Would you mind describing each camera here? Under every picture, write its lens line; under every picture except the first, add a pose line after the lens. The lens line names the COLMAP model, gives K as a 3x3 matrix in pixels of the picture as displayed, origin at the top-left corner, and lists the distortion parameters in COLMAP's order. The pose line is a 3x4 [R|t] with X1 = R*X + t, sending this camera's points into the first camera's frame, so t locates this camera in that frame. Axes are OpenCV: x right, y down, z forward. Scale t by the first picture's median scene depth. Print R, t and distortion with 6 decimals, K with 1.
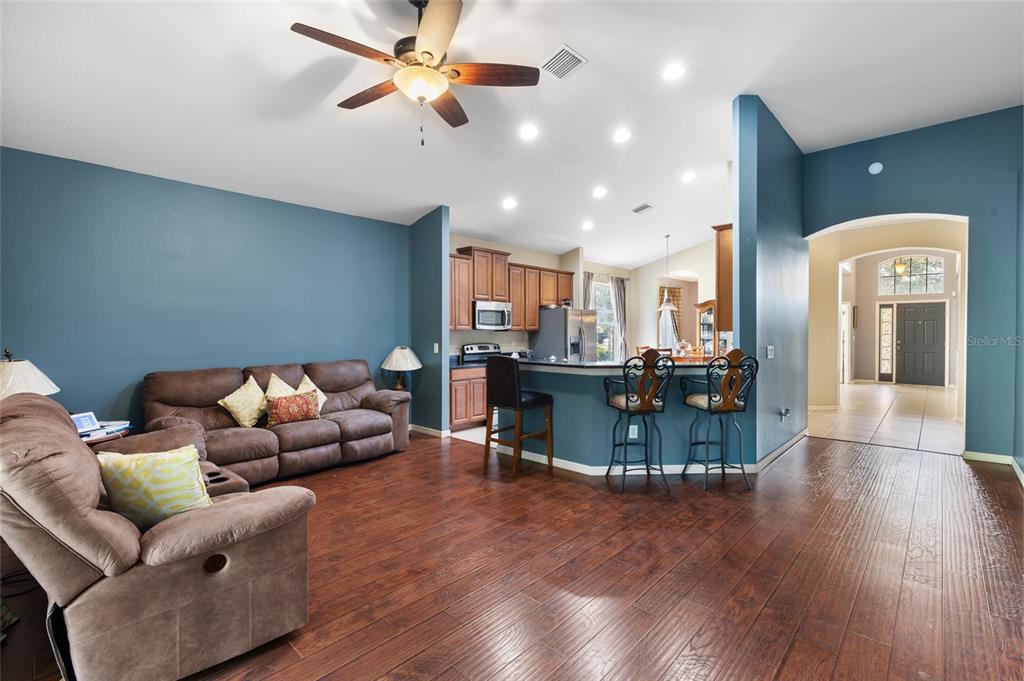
lens RADIAL K [[456.1, 0, 512.9], [0, 456.1, 333.4], [0, 0, 1]] dist [-0.008192, 0.001745]
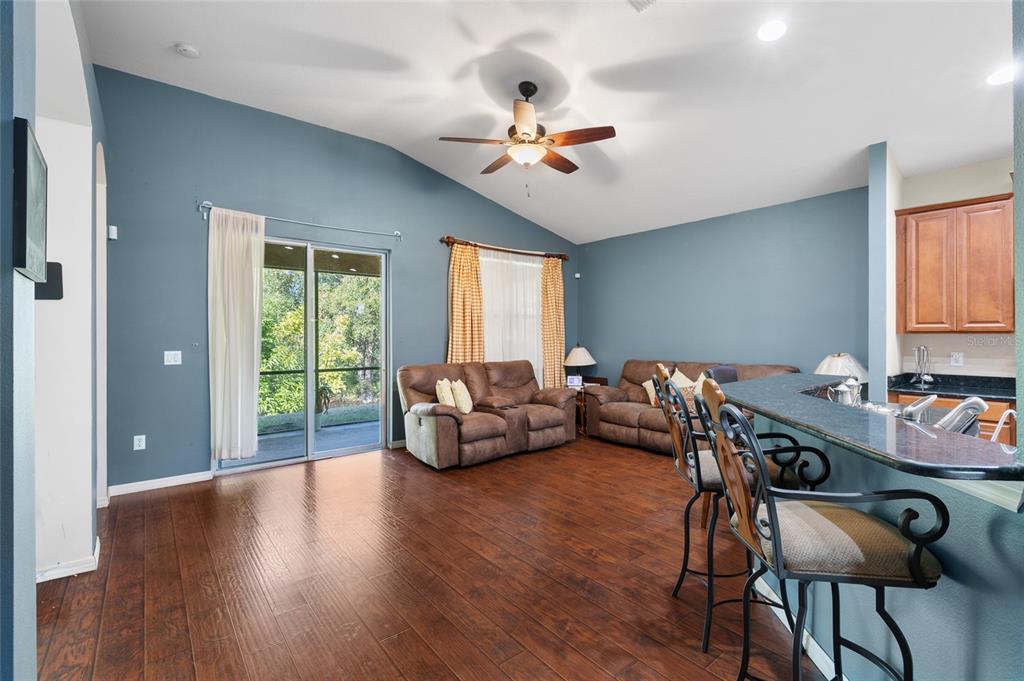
lens RADIAL K [[456.1, 0, 509.6], [0, 456.1, 332.3], [0, 0, 1]] dist [-0.008192, 0.001745]
pose [[-0.140199, -0.001167, -0.990123, 0.905794], [-0.002012, 0.999998, -0.000893, -0.006981], [0.990121, 0.001867, -0.140201, 0.893825]]
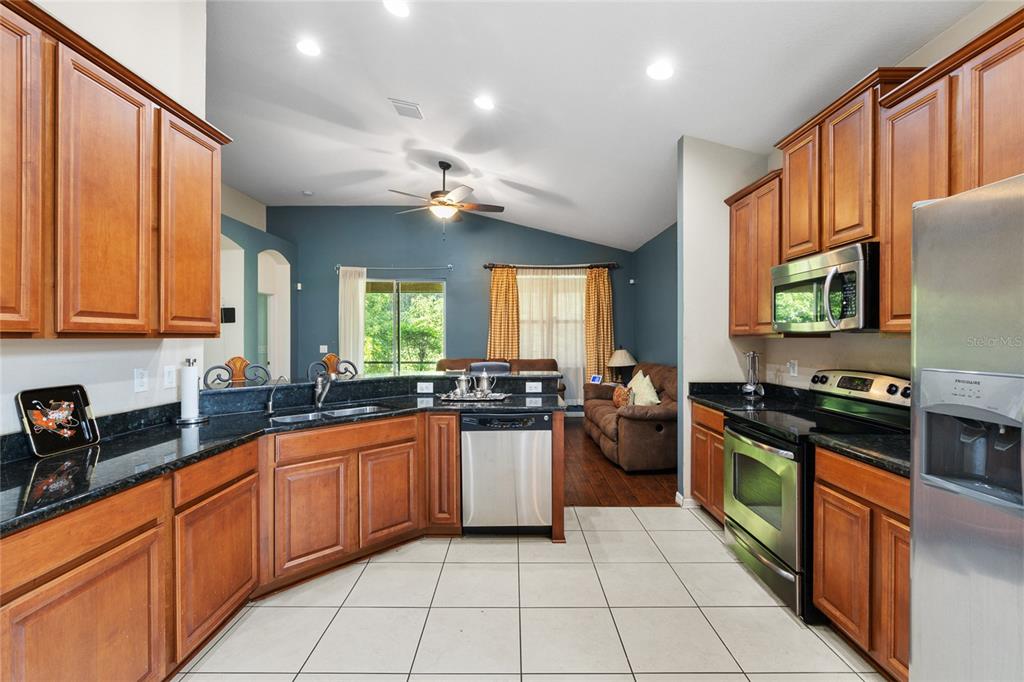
lens RADIAL K [[455.5, 0, 513.6], [0, 455.5, 339.1], [0, 0, 1]] dist [-0.010344, 0.001239]
pose [[-0.737083, 0.004915, -0.675785, 0.707087], [-0.001334, 0.999961, 0.008728, -0.010006], [0.675801, 0.007335, -0.737047, 2.052089]]
